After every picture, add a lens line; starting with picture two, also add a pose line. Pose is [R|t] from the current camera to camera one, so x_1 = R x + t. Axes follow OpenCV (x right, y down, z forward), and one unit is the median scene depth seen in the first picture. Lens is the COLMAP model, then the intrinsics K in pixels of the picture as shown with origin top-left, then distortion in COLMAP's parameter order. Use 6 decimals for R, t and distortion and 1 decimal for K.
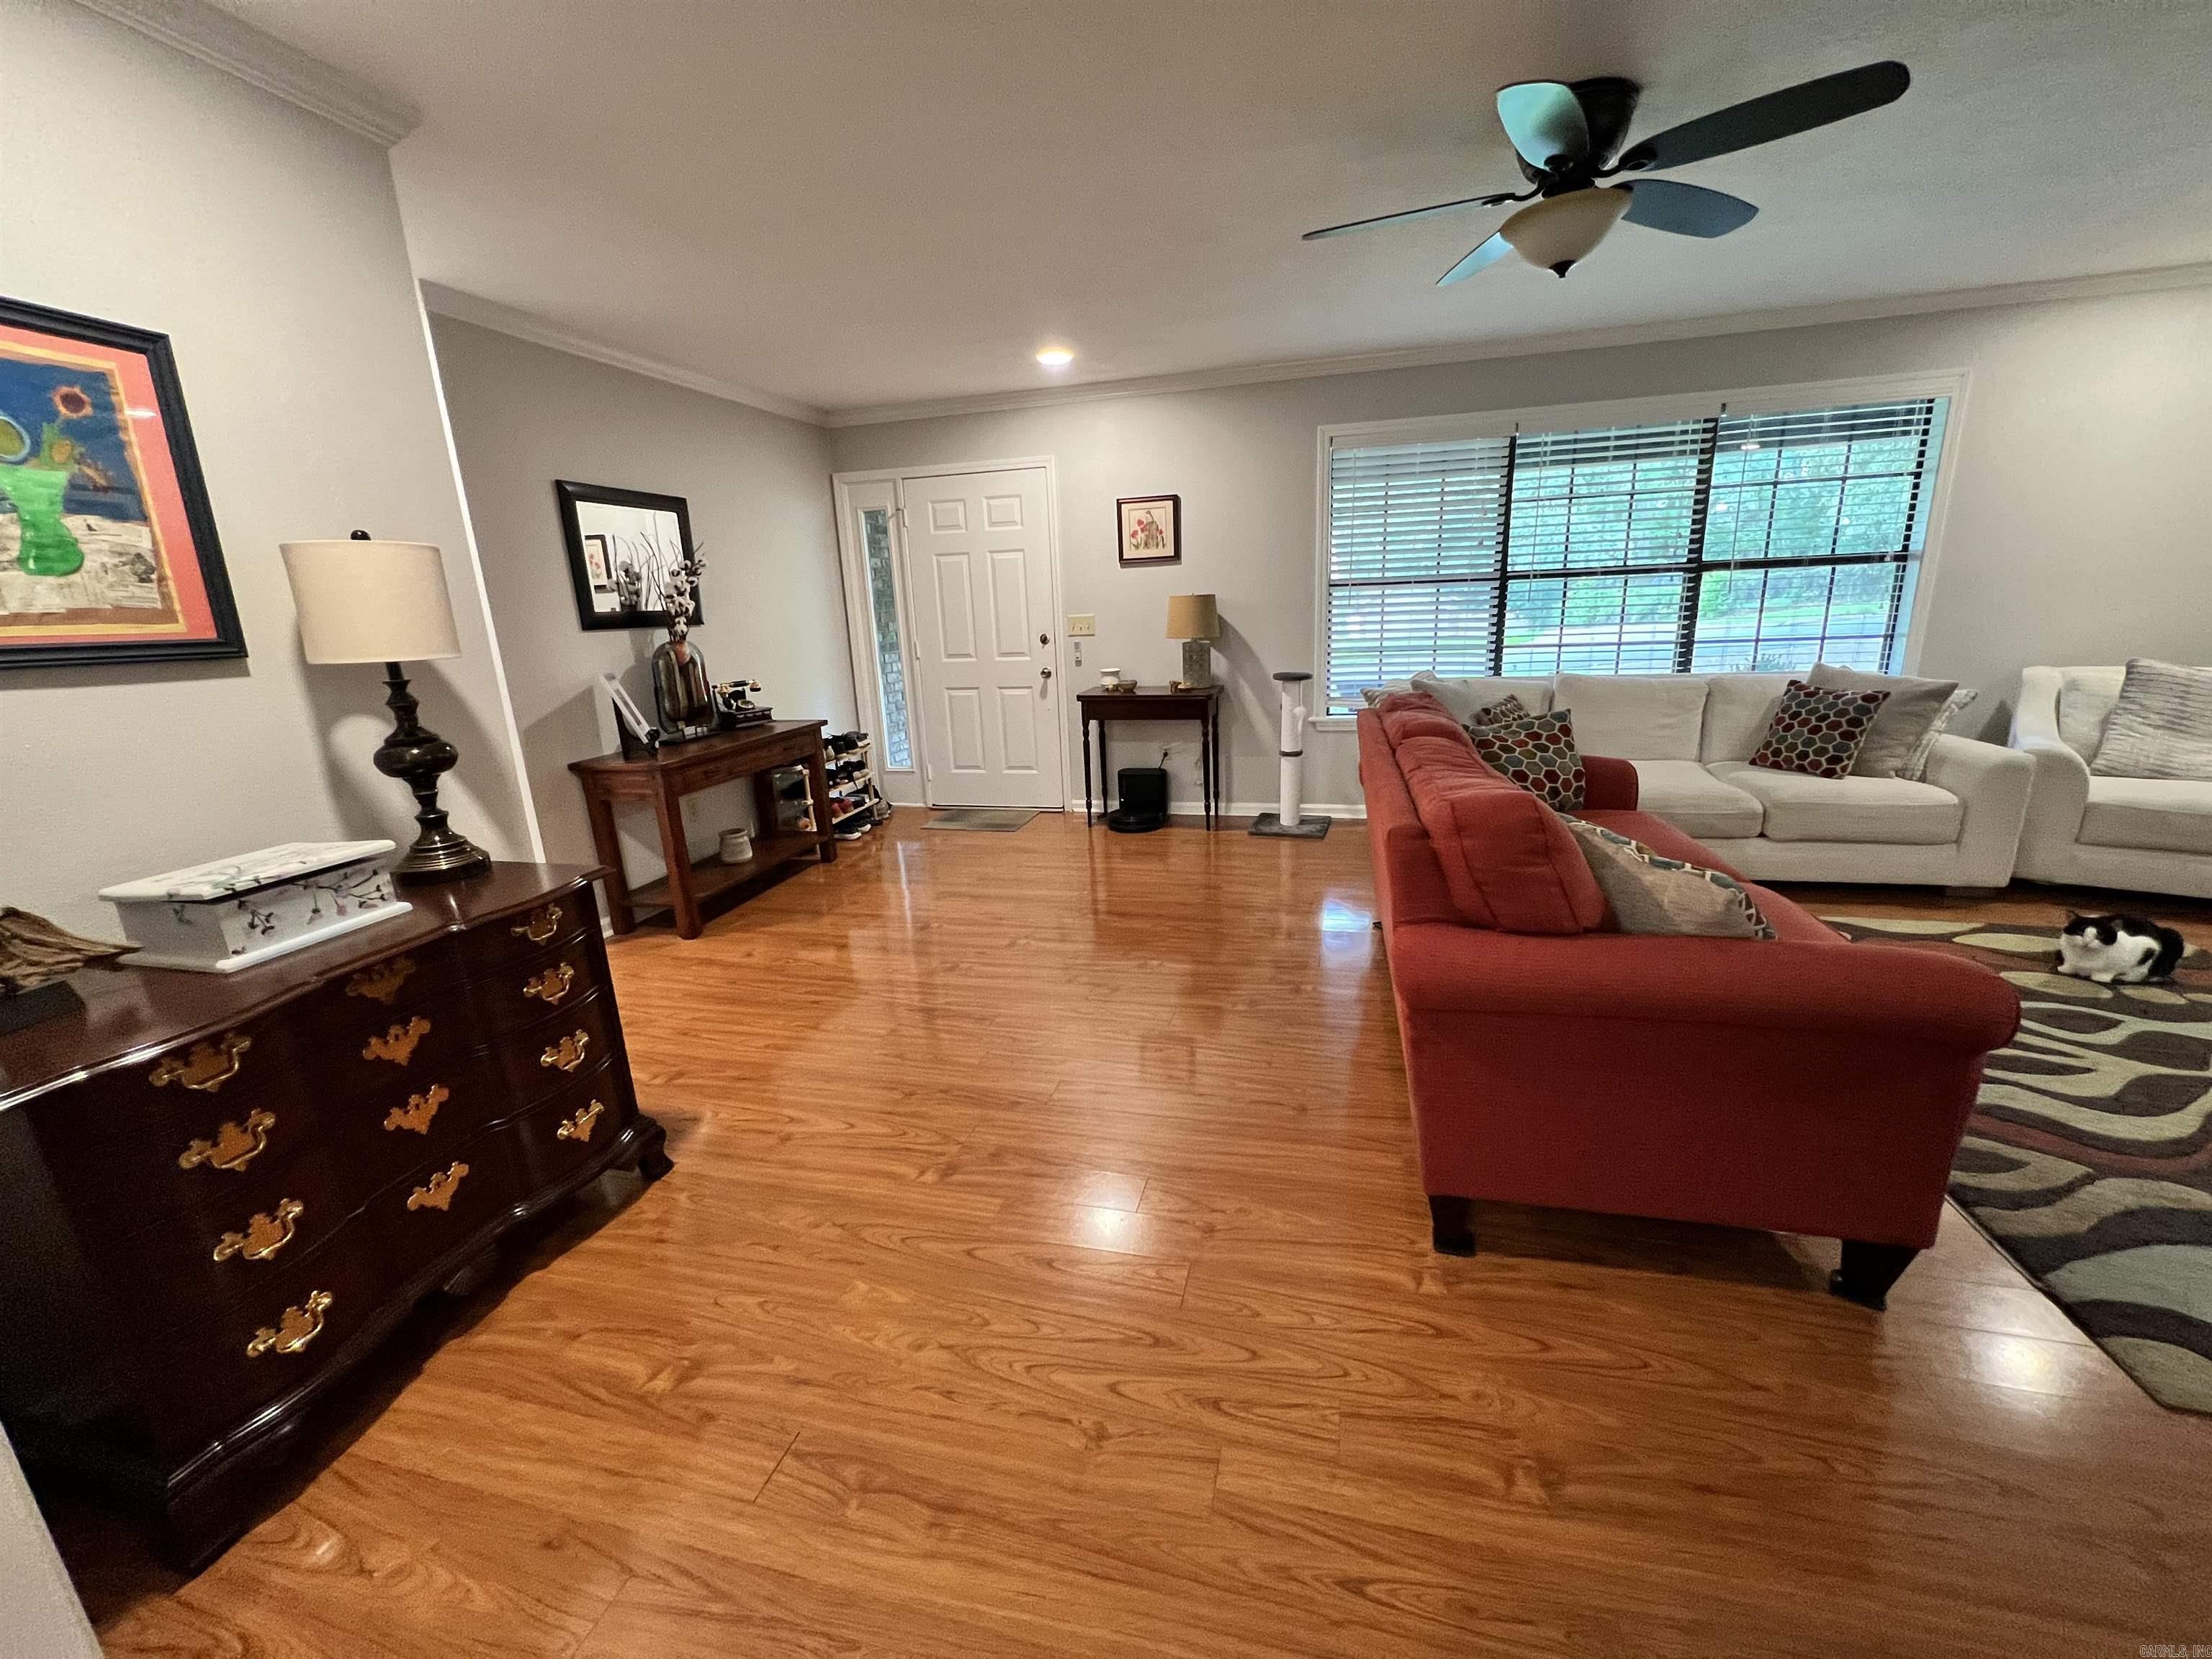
lens RADIAL K [[884.0, 0, 1115.5], [0, 884.0, 831.4], [0, 0, 1]] dist [-0.002538, 0.000757]
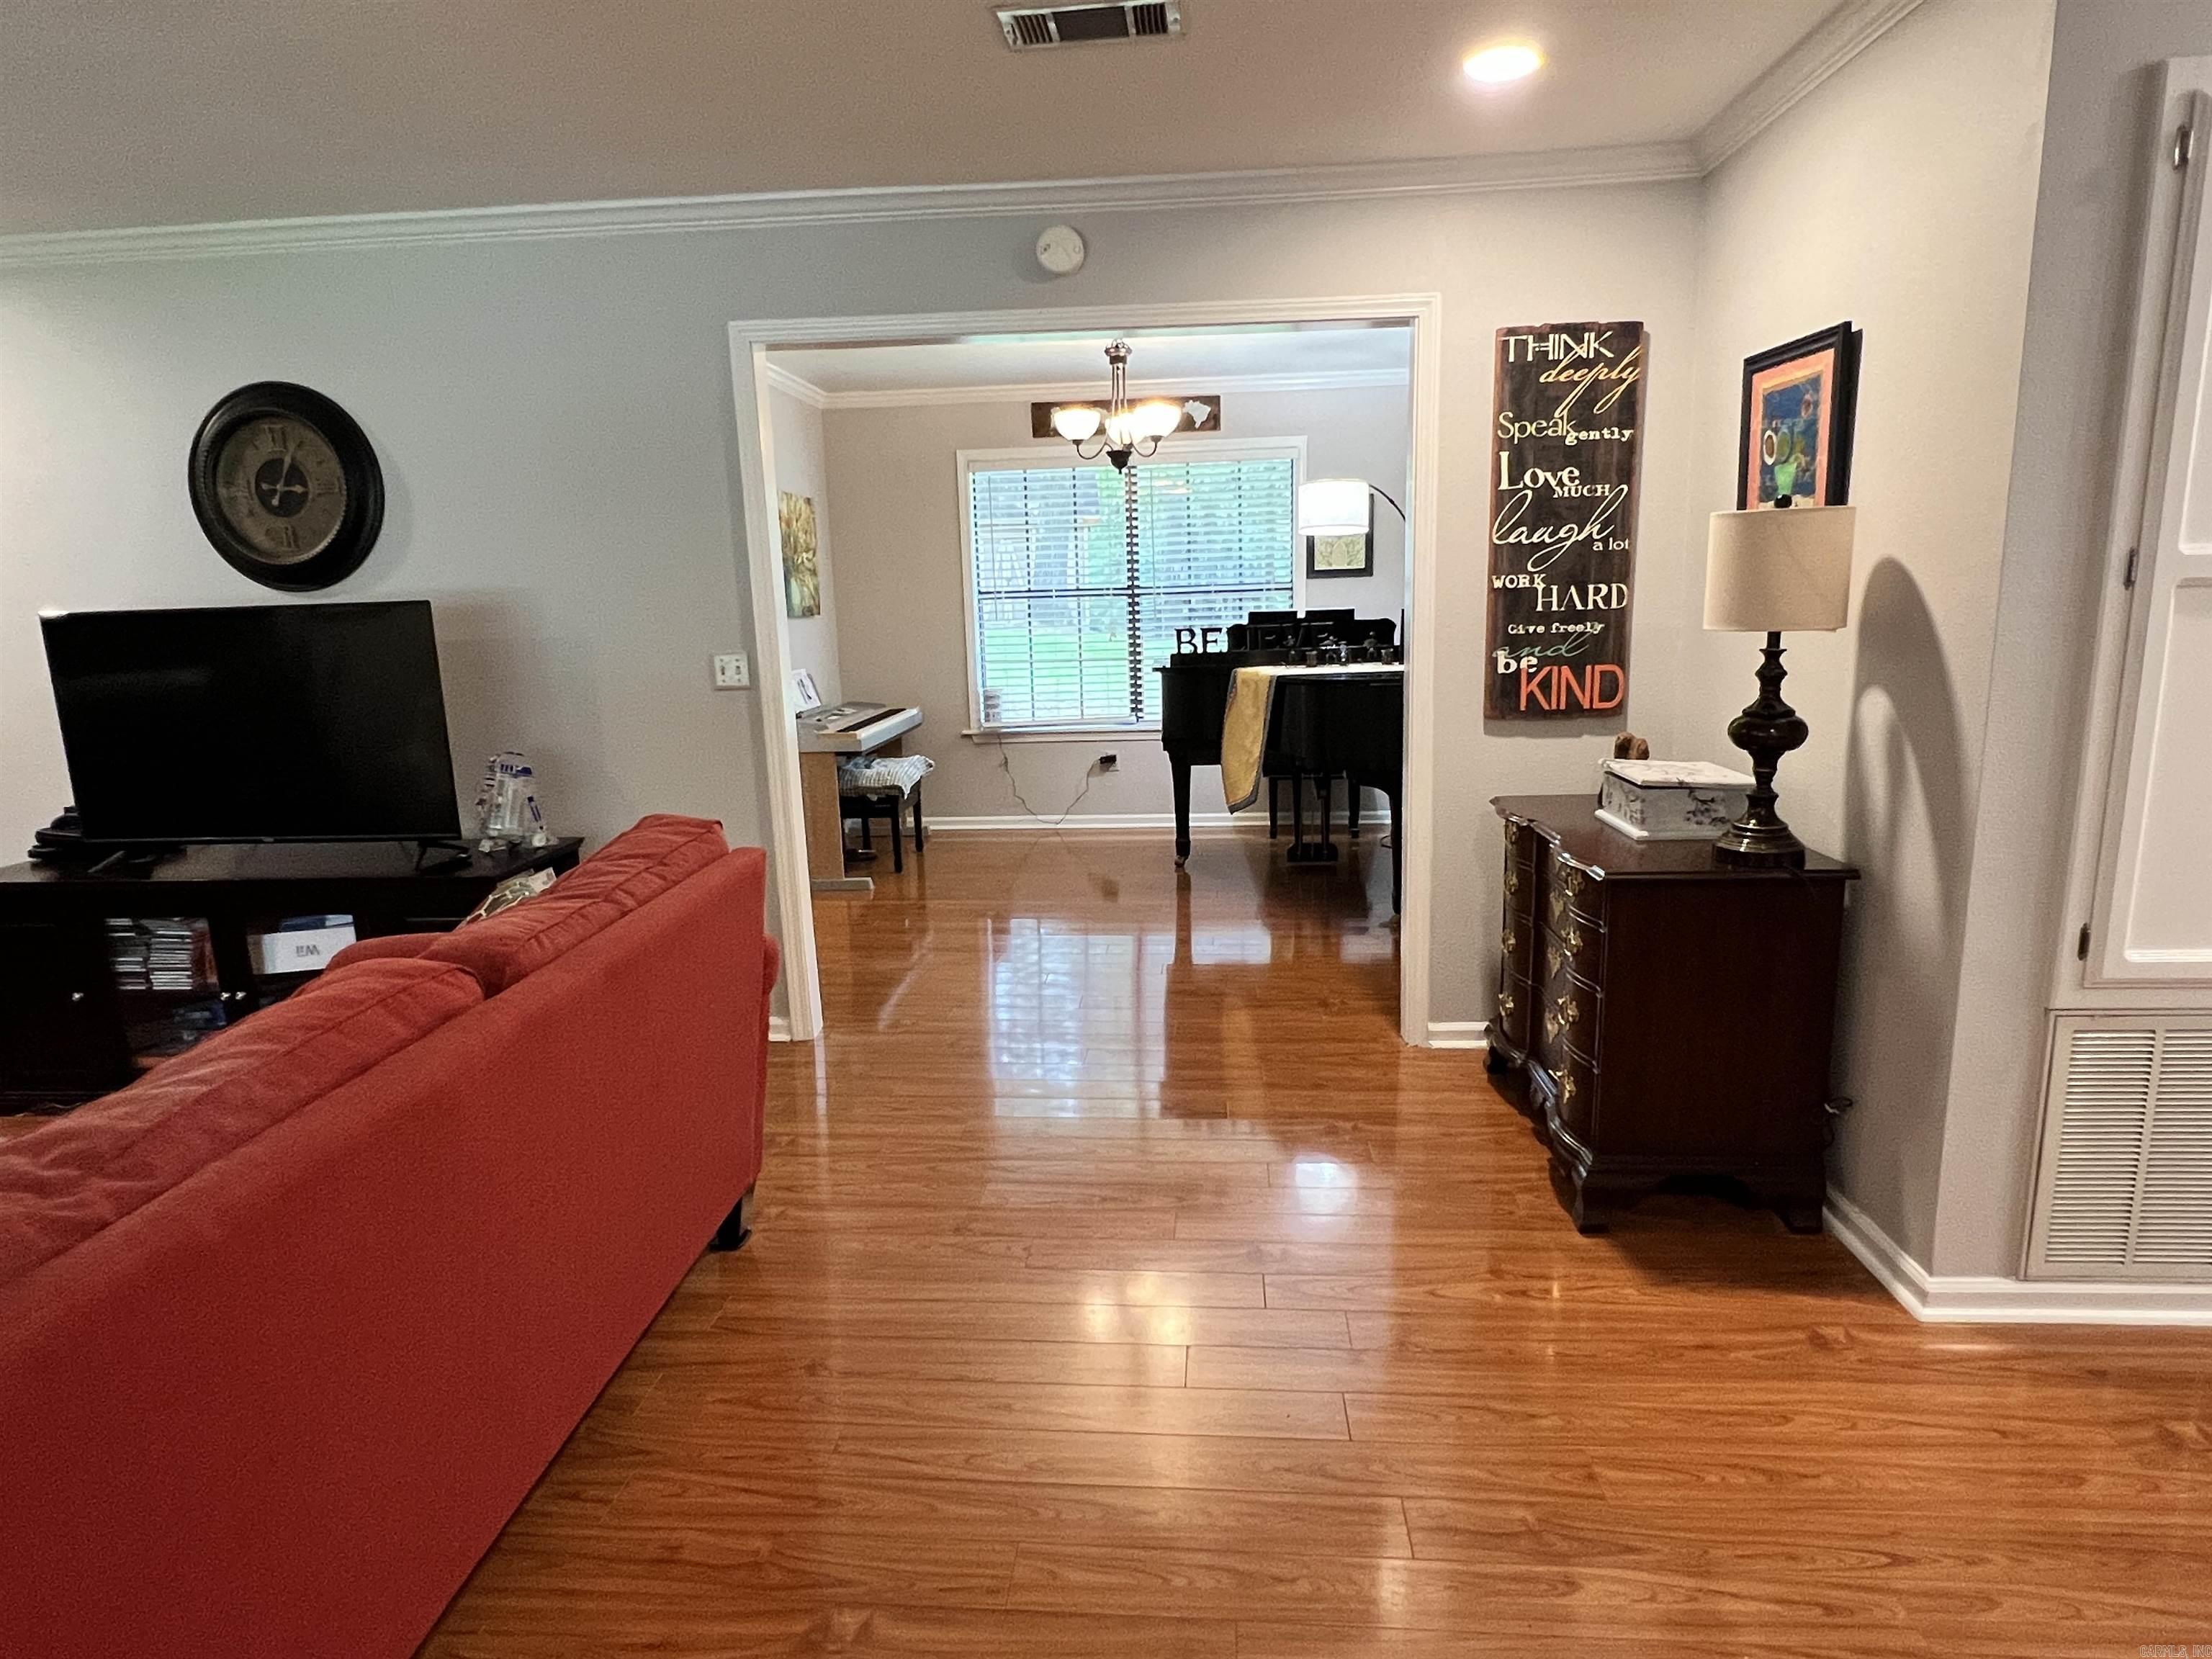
lens RADIAL K [[1278.1, 0, 1107.9], [0, 1278.1, 843.6], [0, 0, 1]] dist [-0.001950, -0.002809]
pose [[-0.980751, 0.103289, -0.165708, 0.066322], [0.019870, 0.897025, 0.441533, -0.292292], [0.194250, 0.429742, -0.881810, 1.046151]]
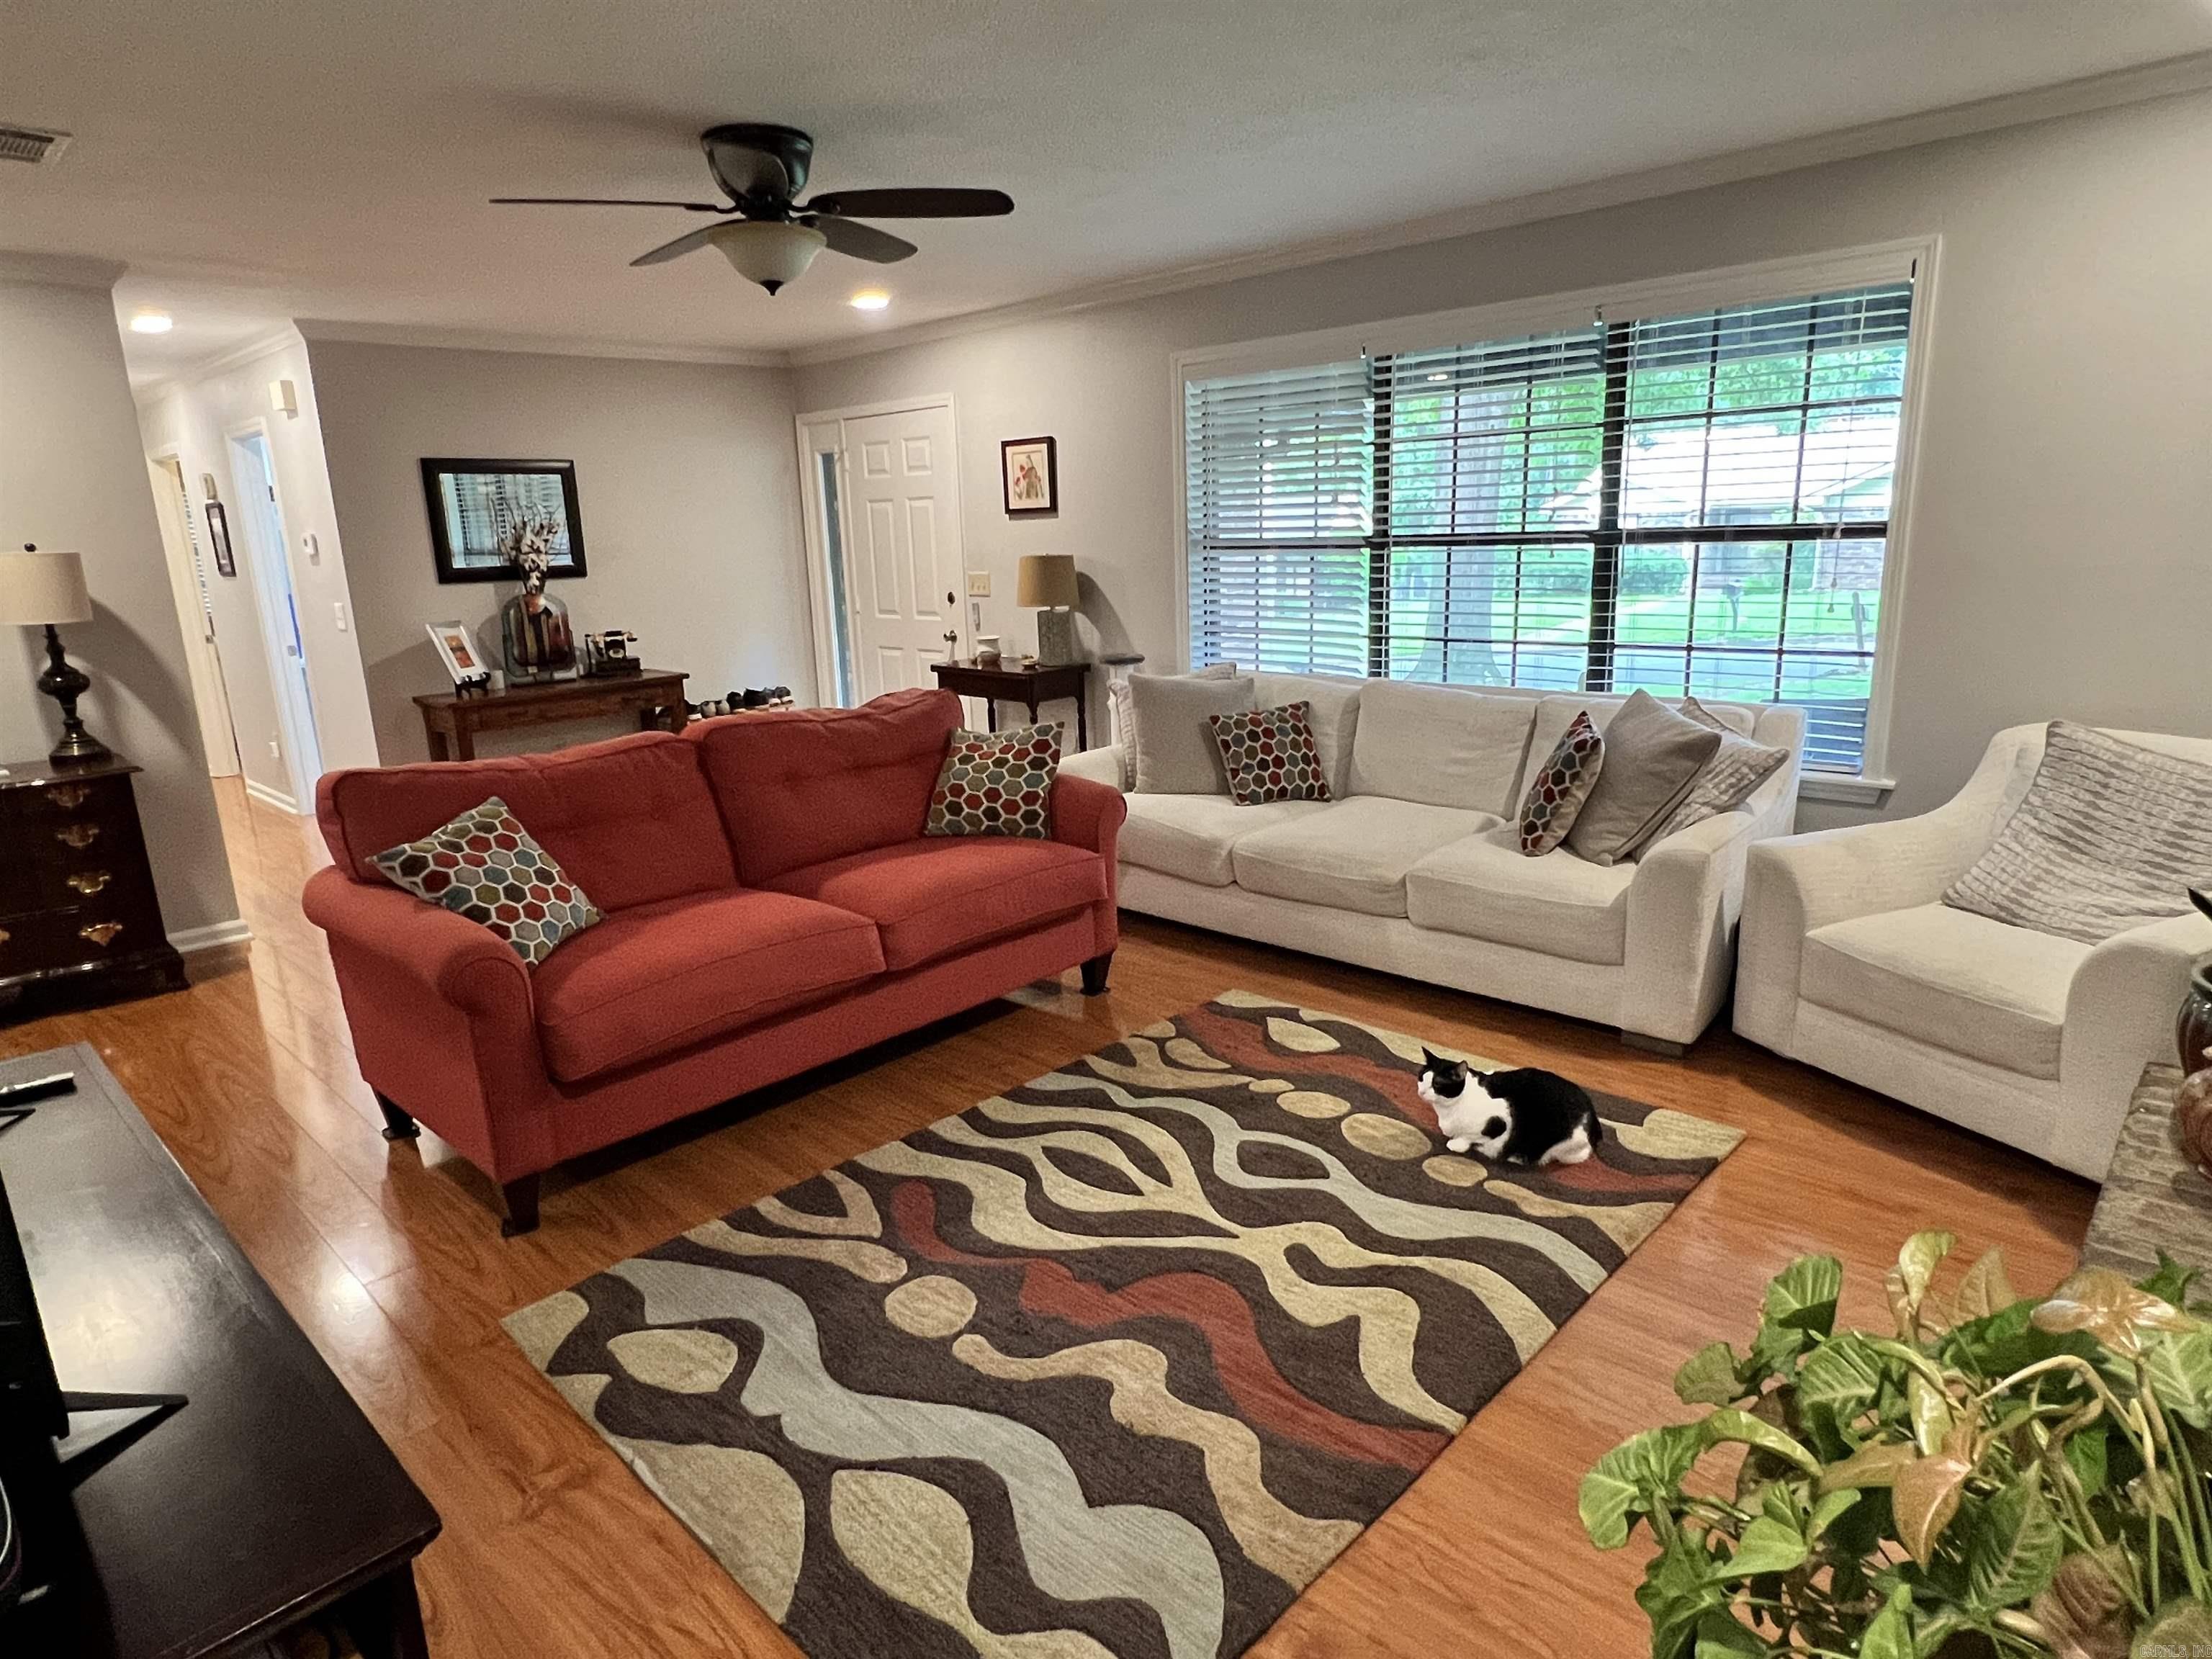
lens RADIAL K [[1278.1, 0, 1109.3], [0, 1278.1, 848.6], [0, 0, 1]] dist [-0.001950, -0.002809]
pose [[0.871867, 0.132155, -0.471574, 0.964502], [-0.127155, 0.990967, 0.042622, -0.062297], [0.472947, 0.022802, 0.880796, -0.057295]]
